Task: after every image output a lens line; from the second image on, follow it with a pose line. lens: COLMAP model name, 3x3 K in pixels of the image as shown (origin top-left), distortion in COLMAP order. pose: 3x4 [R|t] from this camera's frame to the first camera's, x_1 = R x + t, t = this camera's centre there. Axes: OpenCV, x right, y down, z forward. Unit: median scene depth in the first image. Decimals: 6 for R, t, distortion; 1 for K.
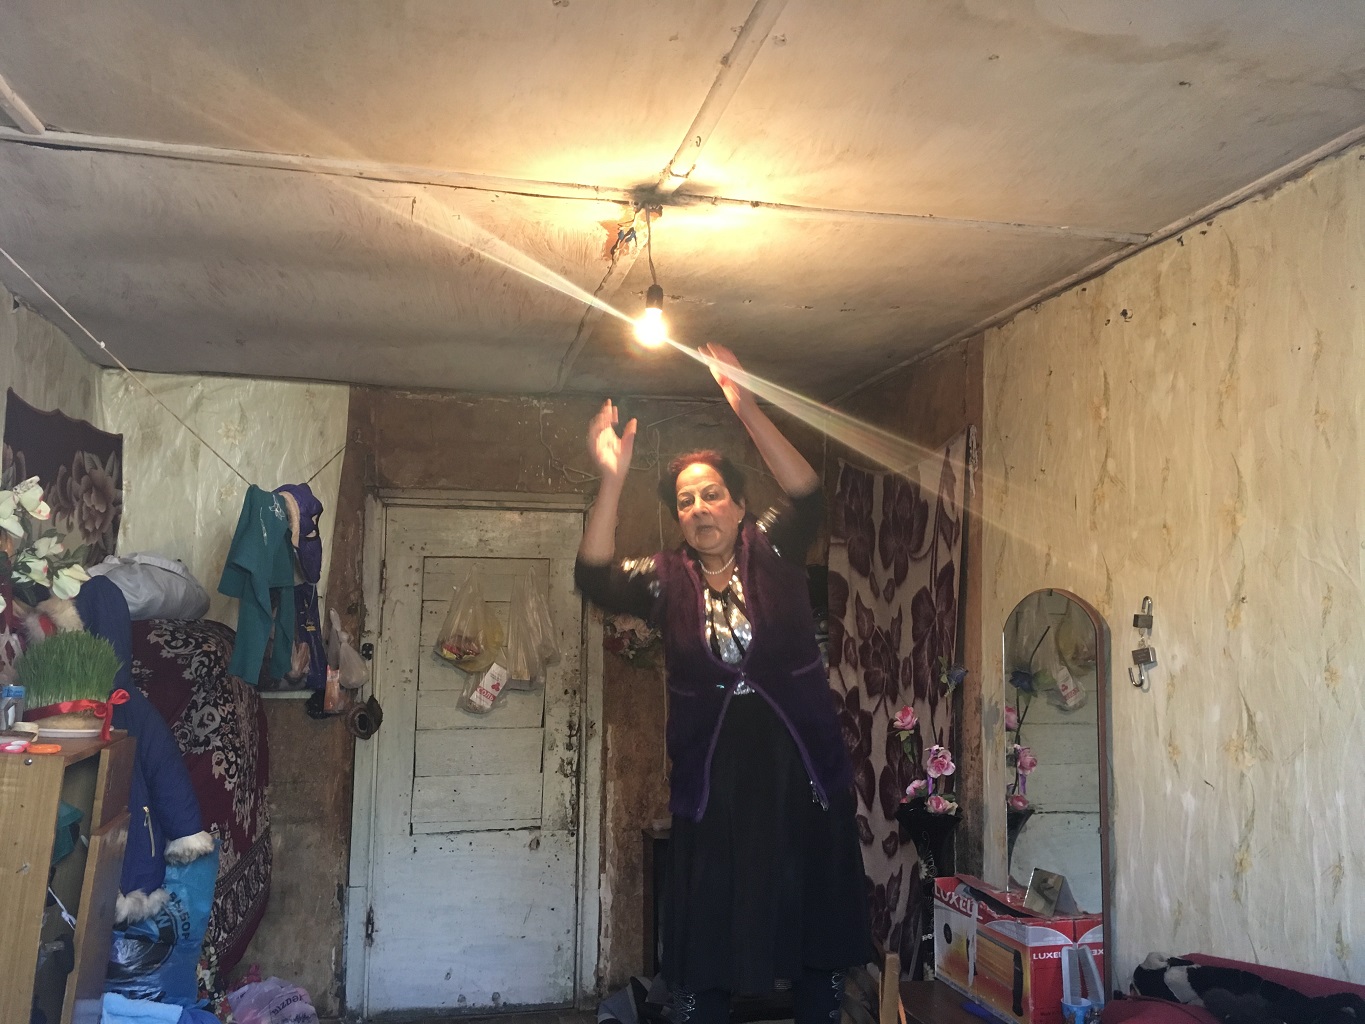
lens RADIAL K [[1177.2, 0, 684.3], [0, 1177.2, 498.0], [0, 0, 1]] dist [0.086773, -0.132217]
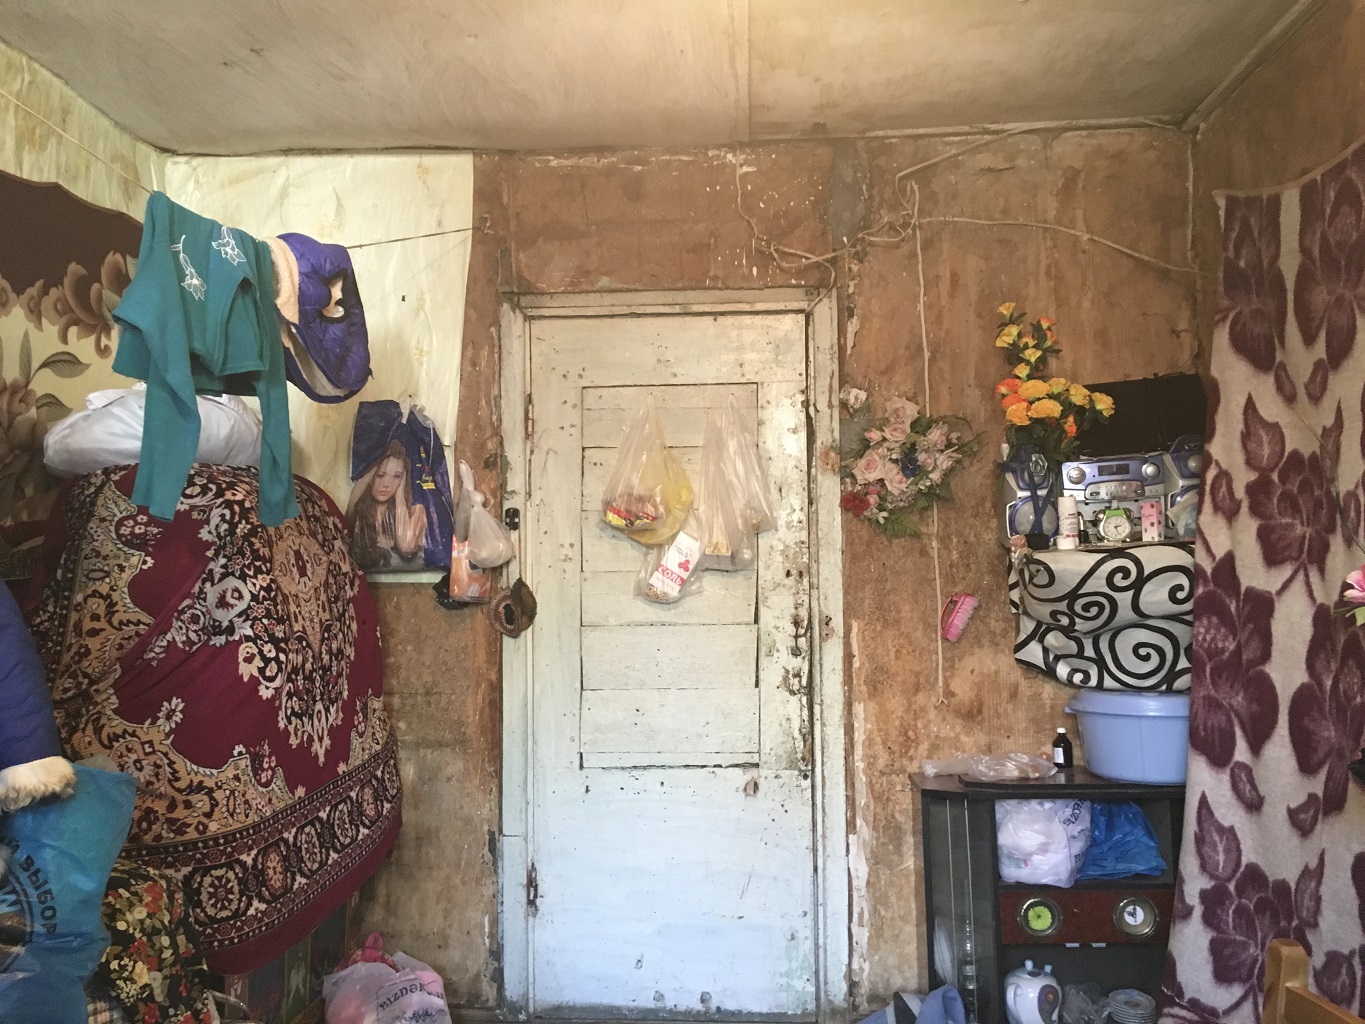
lens RADIAL K [[1177.2, 0, 685.5], [0, 1177.2, 506.4], [0, 0, 1]] dist [0.086773, -0.132217]
pose [[0.957757, -0.031300, -0.285870, 0.041865], [0.048482, 0.997405, 0.053225, 0.088332], [0.283462, -0.064836, 0.956789, 0.336896]]
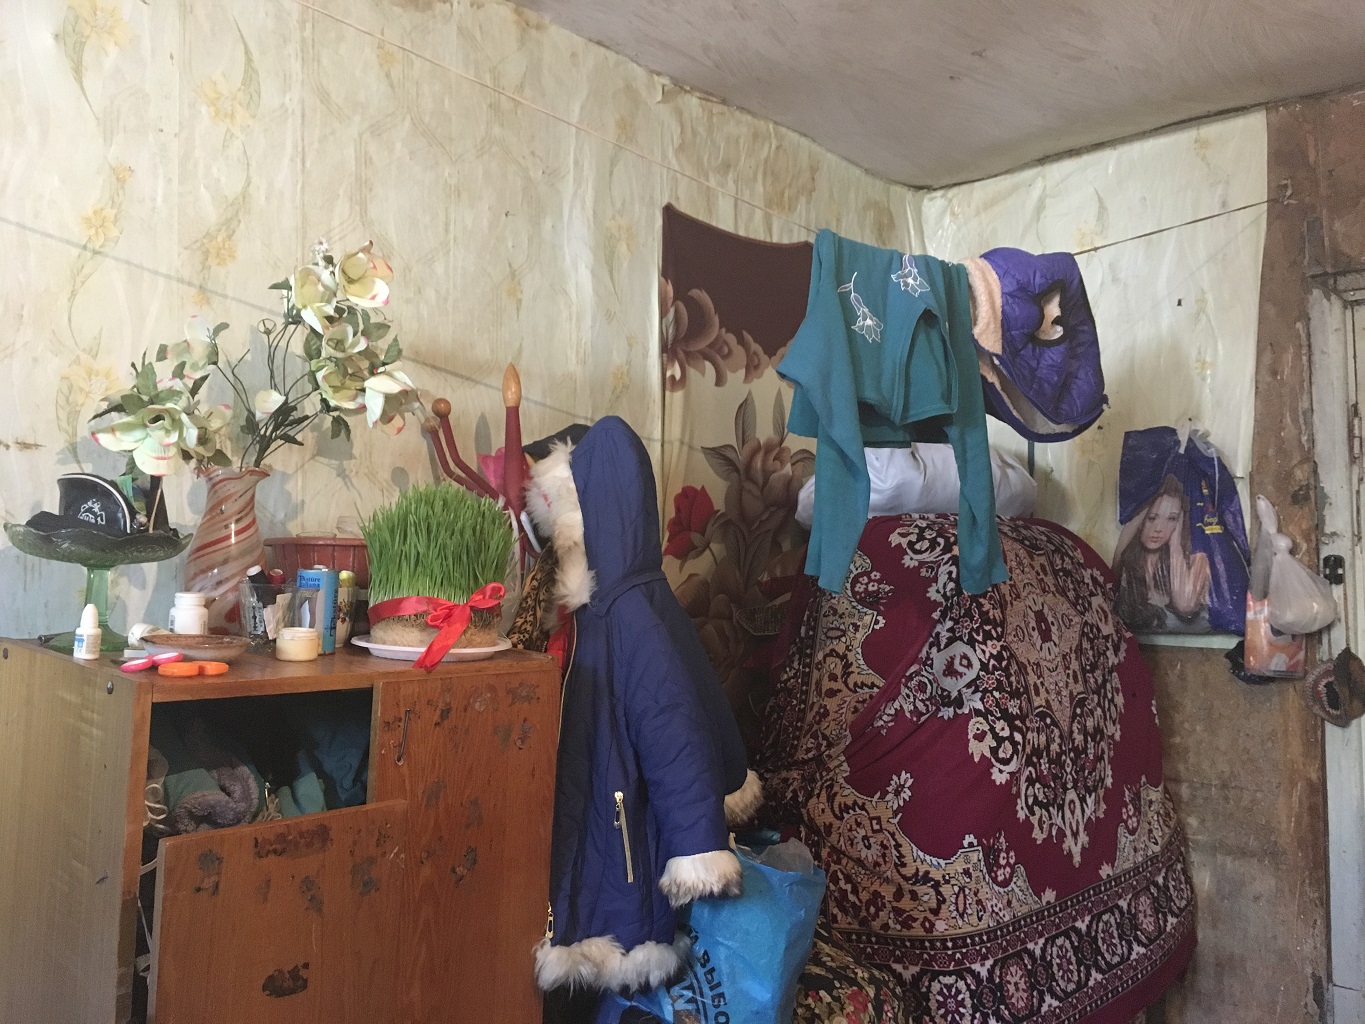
lens RADIAL K [[1177.2, 0, 681.5], [0, 1177.2, 507.8], [0, 0, 1]] dist [0.086773, -0.132217]
pose [[0.549575, -0.063388, -0.833036, 0.031641], [0.091139, 0.995715, -0.015640, 0.081602], [0.830458, -0.067327, 0.552997, 0.439680]]
